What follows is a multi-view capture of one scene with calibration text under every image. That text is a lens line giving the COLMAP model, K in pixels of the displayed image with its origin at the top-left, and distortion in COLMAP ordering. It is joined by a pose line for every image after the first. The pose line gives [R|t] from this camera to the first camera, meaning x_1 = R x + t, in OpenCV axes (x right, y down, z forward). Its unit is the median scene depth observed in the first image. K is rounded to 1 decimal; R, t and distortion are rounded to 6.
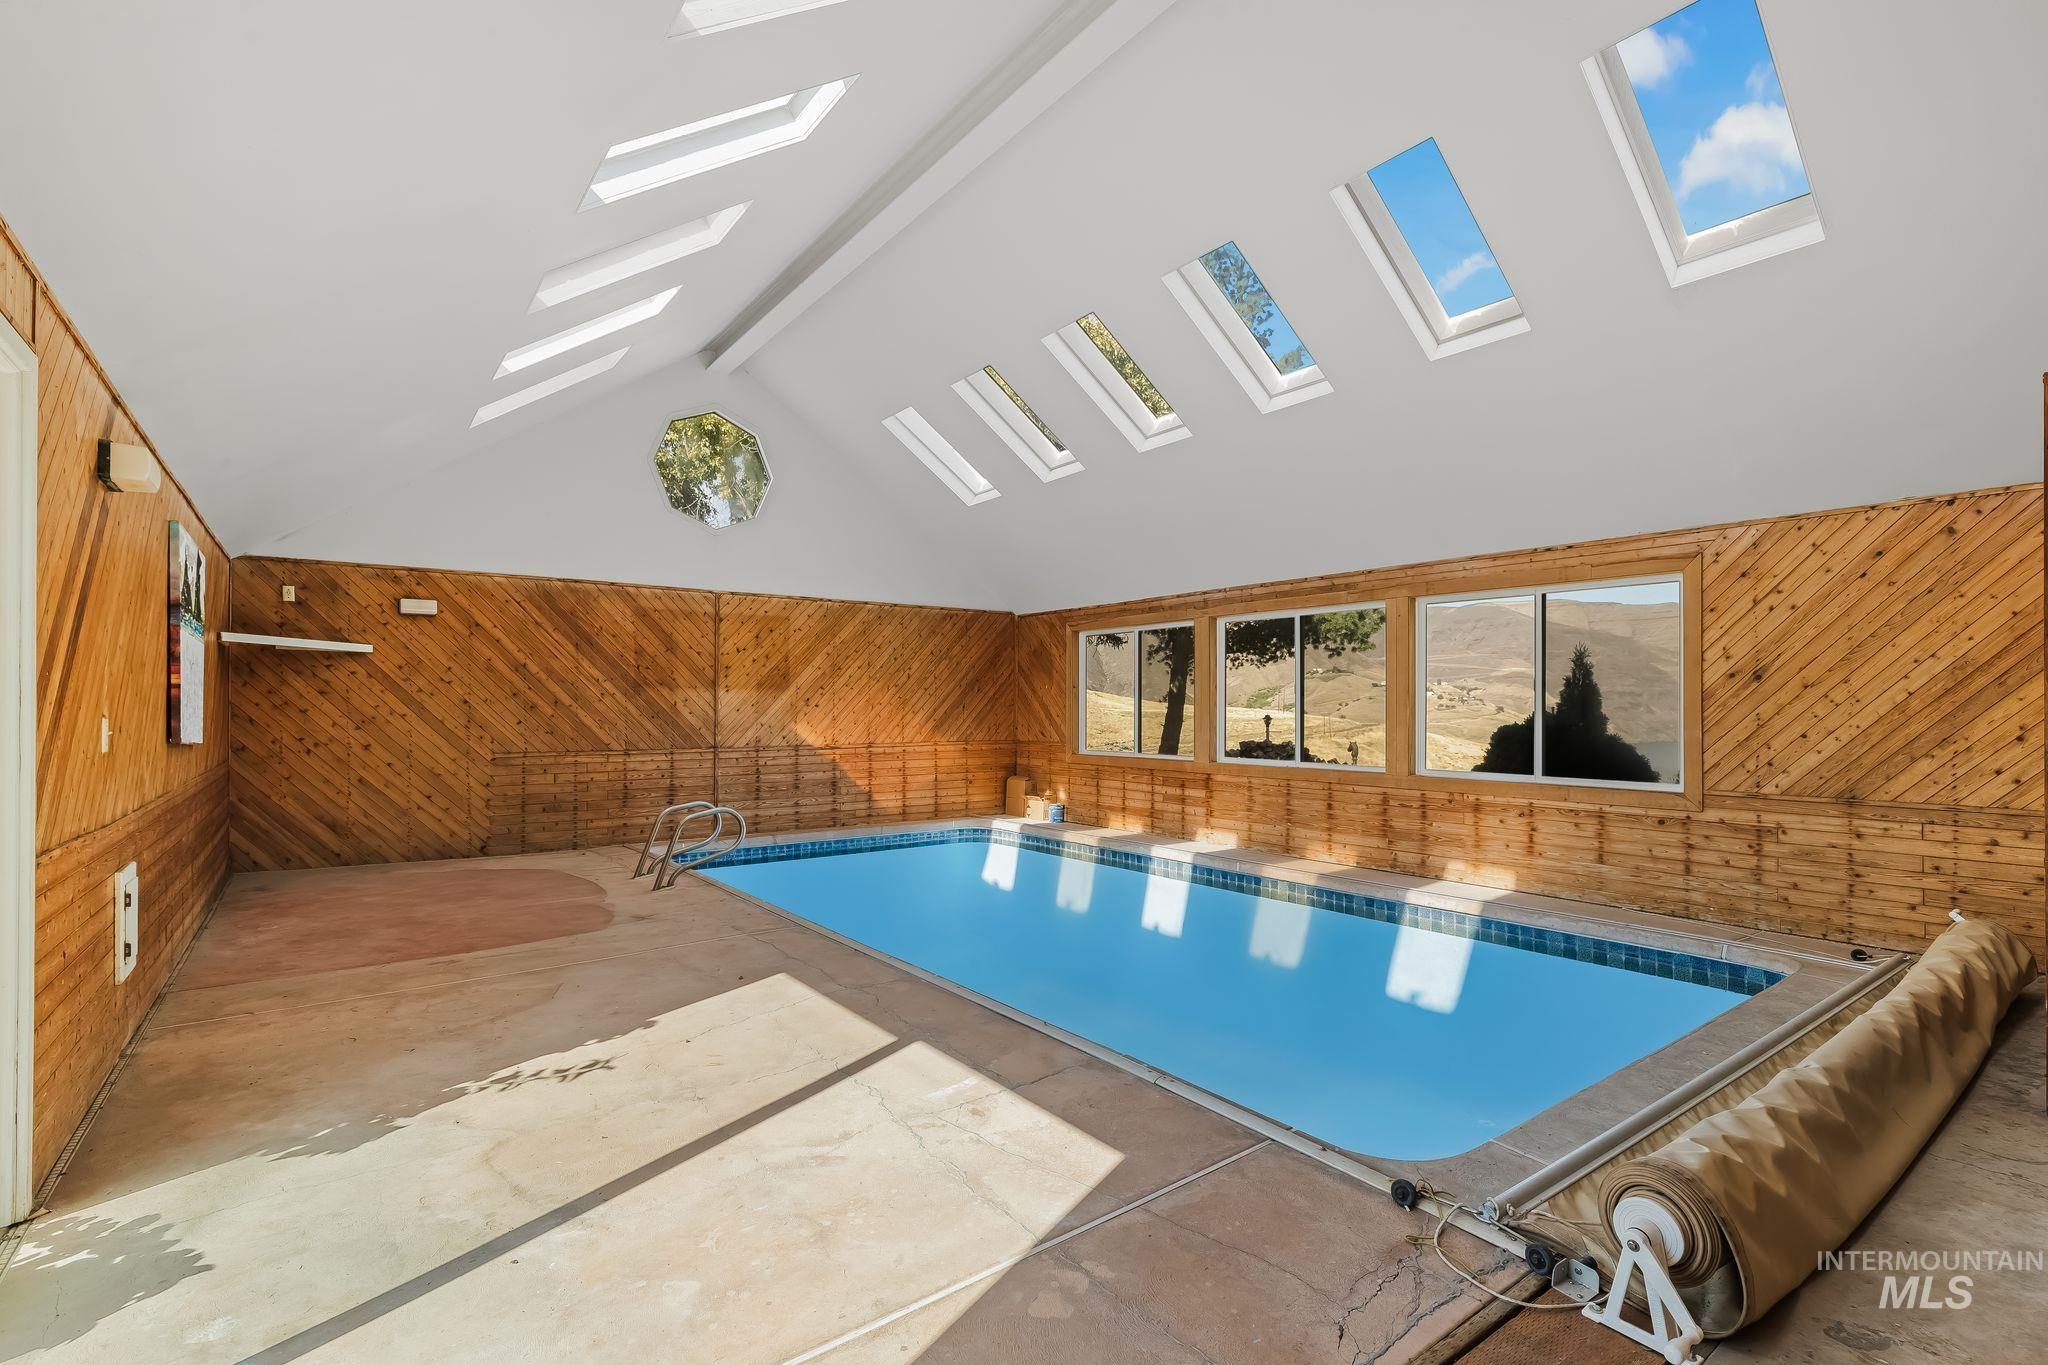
lens RADIAL K [[924.8, 0, 1031.1], [0, 924.8, 704.3], [0, 0, 1]] dist [-0.001878, -0.000588]
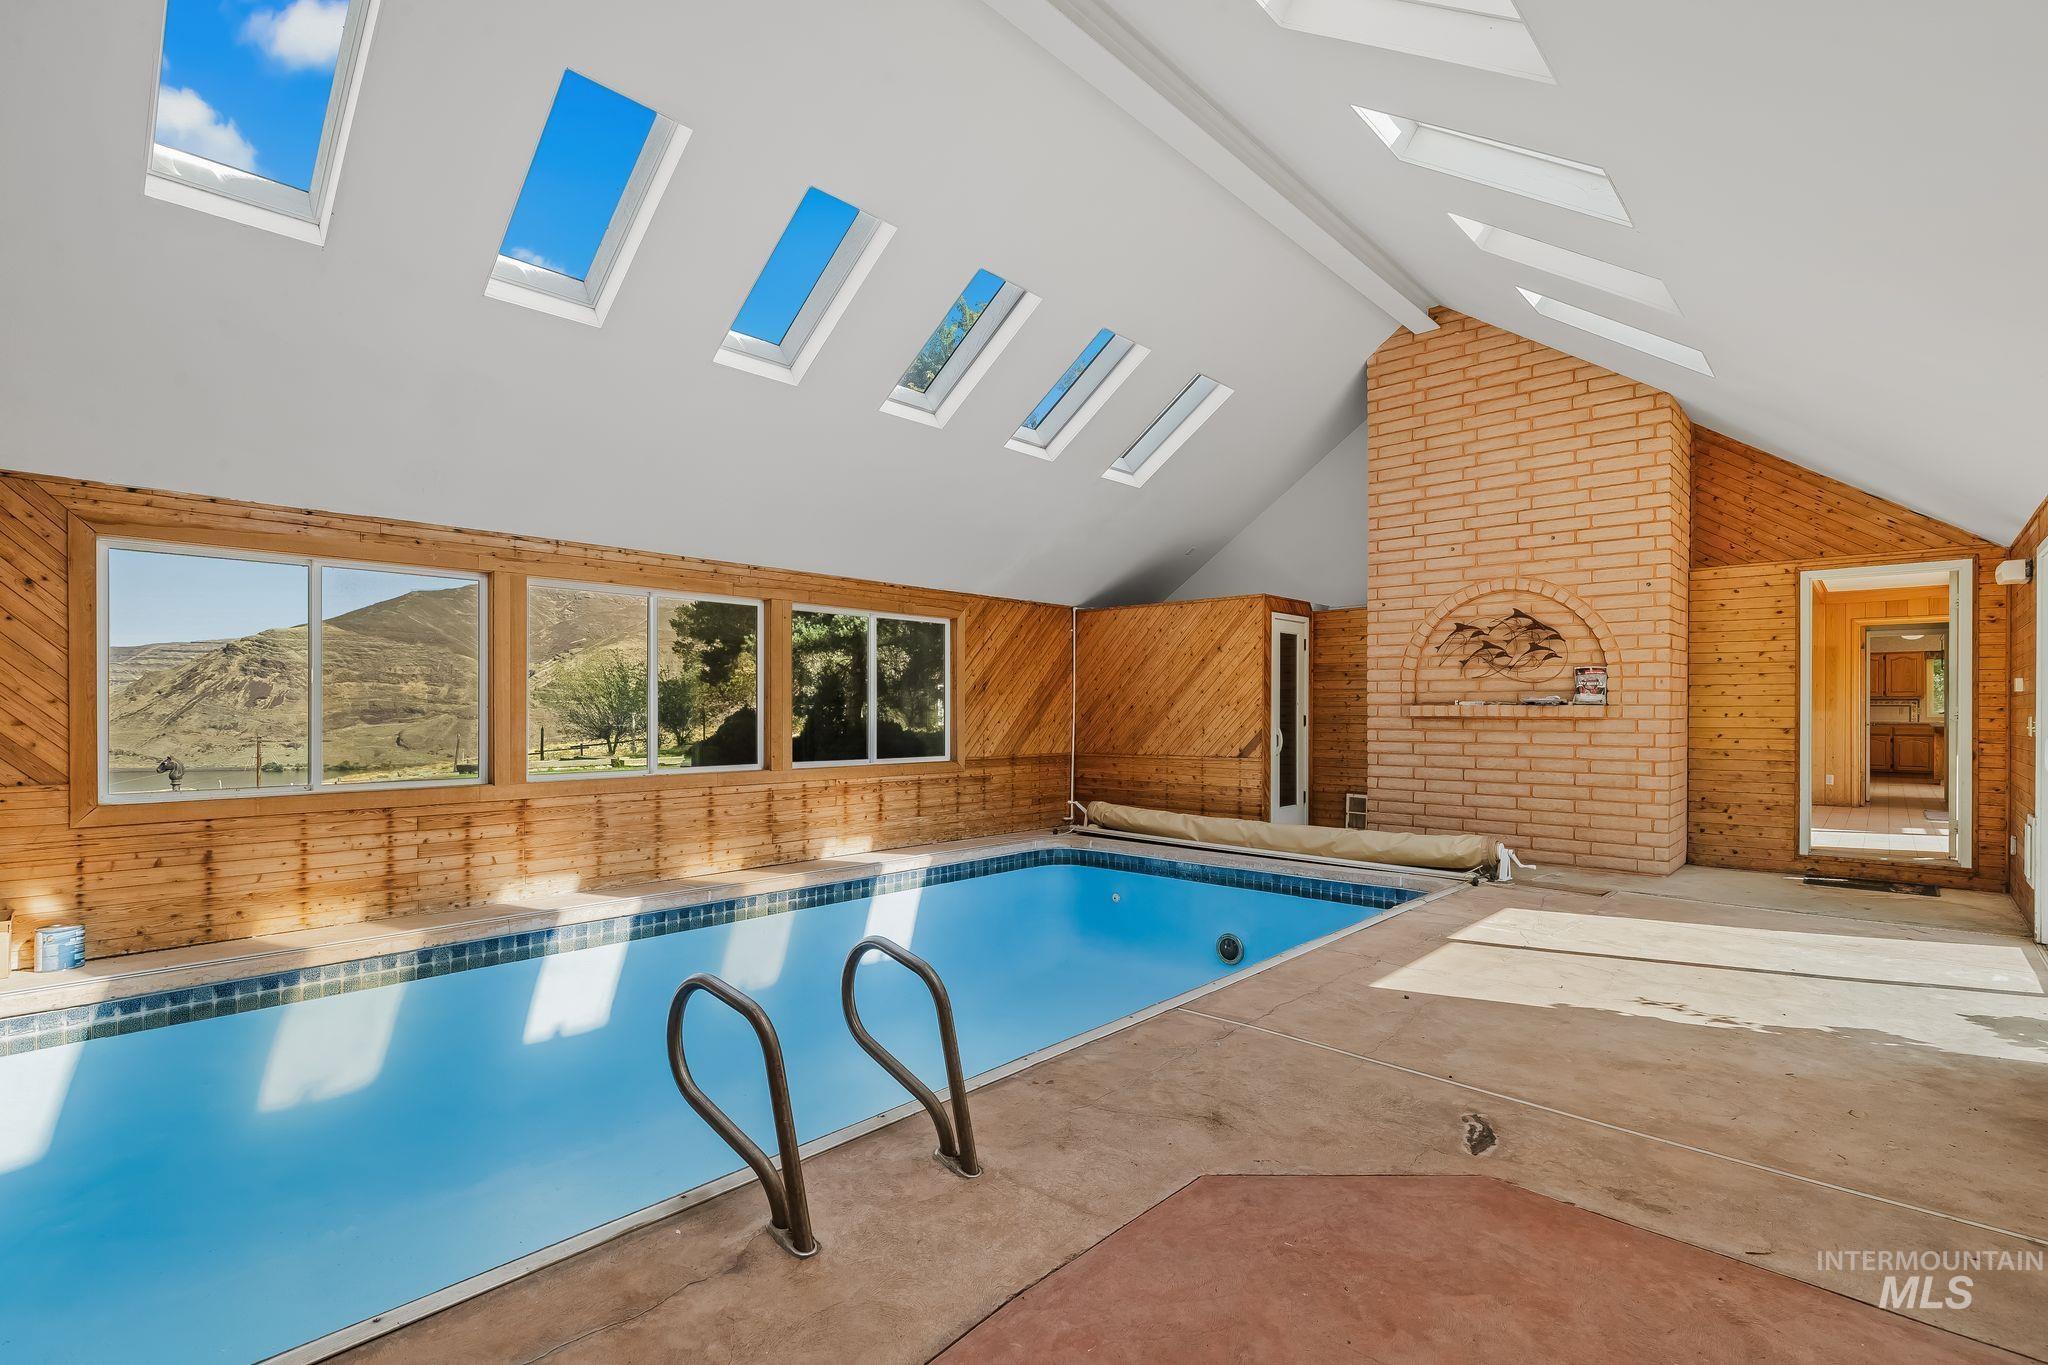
lens RADIAL K [[949.6, 0, 1023.4], [0, 949.6, 706.6], [0, 0, 1]] dist [0.000705, 0.000902]
pose [[-0.176481, -0.000222, 0.984304, -0.757225], [-0.007145, 0.999974, -0.001055, 0.004474], [-0.984278, -0.007219, -0.176477, 0.989394]]
